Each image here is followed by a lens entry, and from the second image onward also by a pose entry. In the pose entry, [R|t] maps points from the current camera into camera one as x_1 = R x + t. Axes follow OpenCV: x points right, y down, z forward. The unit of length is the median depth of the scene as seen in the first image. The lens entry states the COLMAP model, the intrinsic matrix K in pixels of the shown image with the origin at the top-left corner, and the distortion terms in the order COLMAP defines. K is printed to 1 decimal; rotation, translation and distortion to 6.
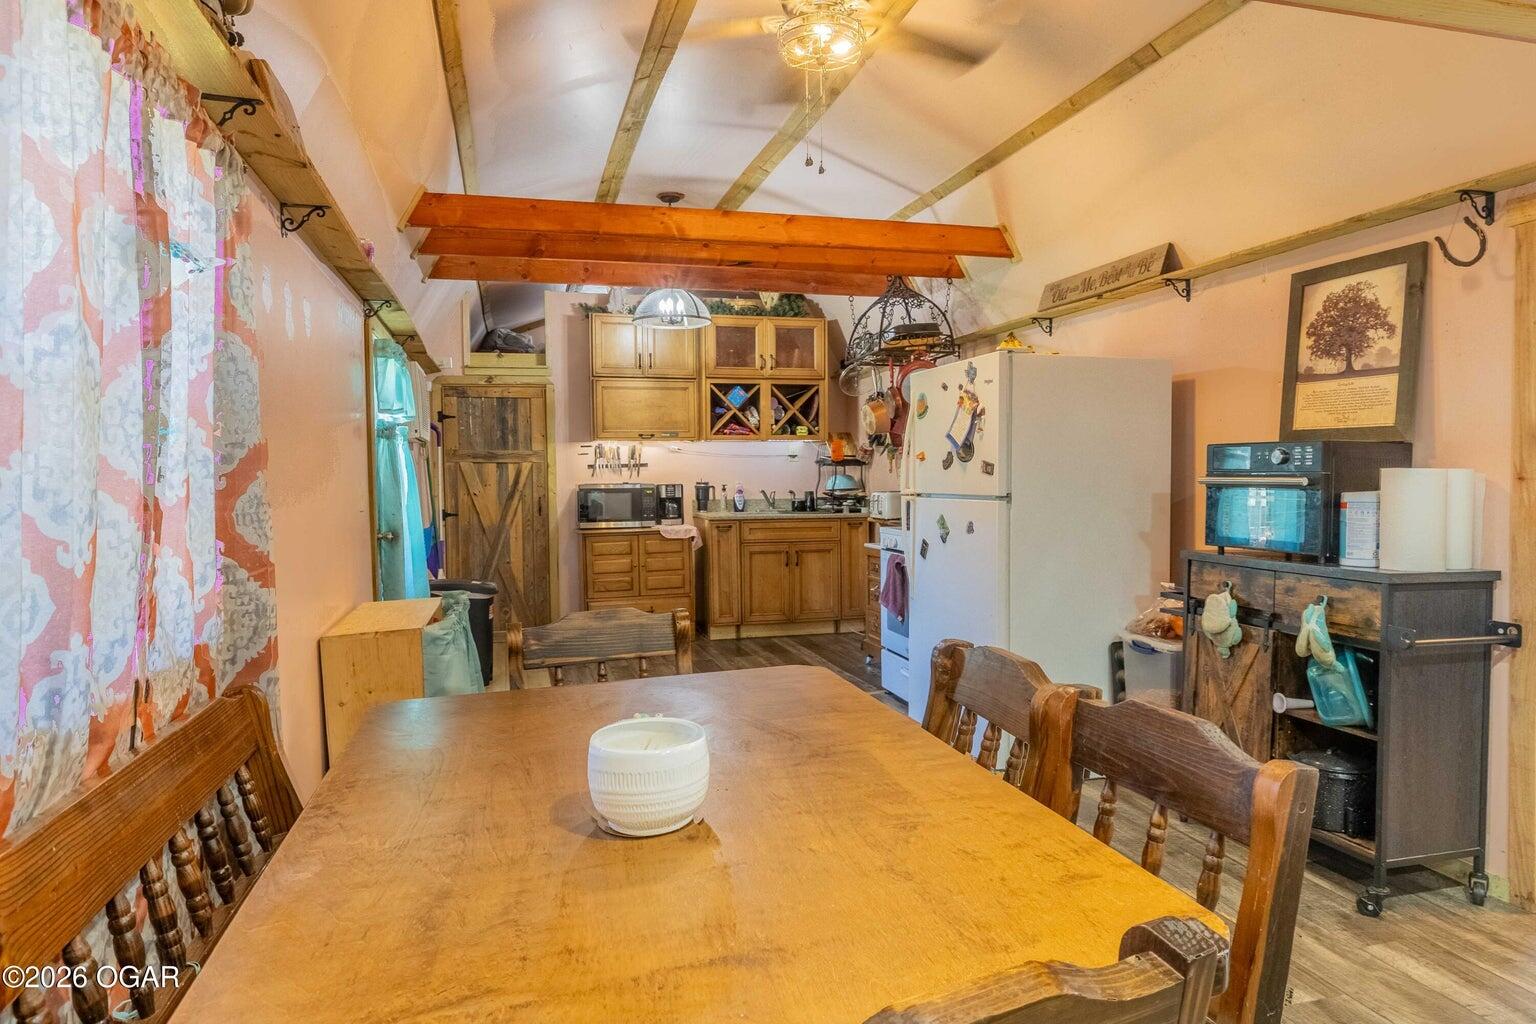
lens RADIAL K [[963.4, 0, 773.3], [0, 963.4, 512.9], [0, 0, 1]] dist [0.000358, -0.000134]
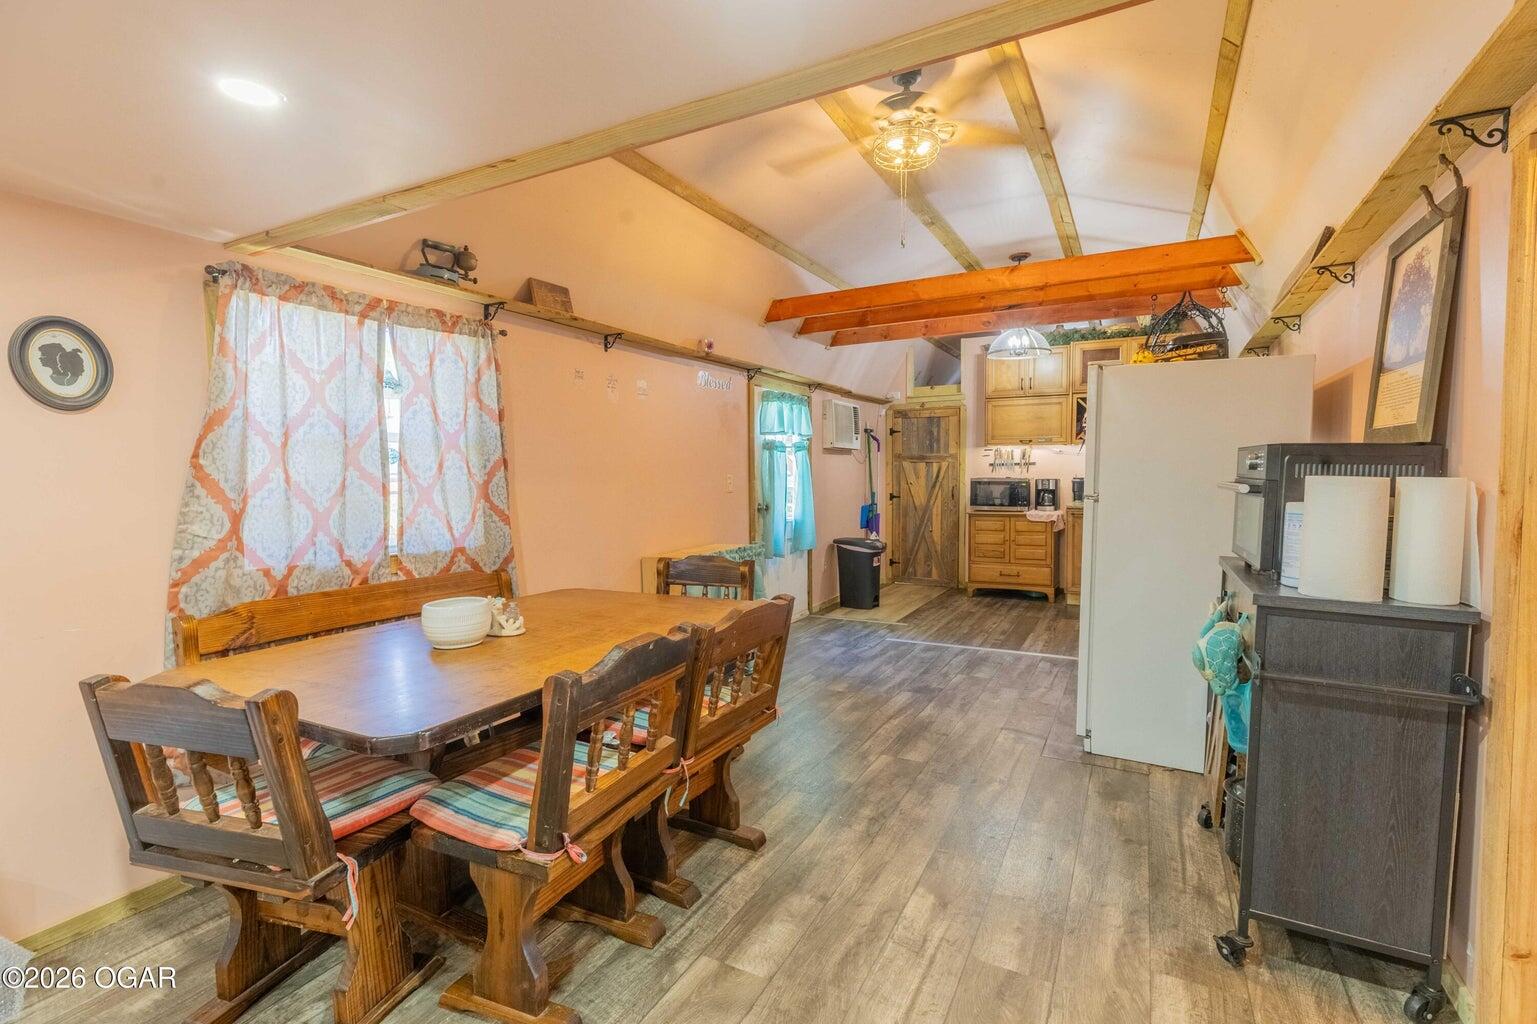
lens RADIAL K [[695.1, 0, 766.9], [0, 695.1, 516.2], [0, 0, 1]] dist [0.008414, -0.000210]
pose [[0.717178, 0.053656, -0.694822, 0.276692], [-0.032708, 0.998524, 0.043348, -0.008418], [0.696122, -0.008362, 0.717874, 0.078780]]
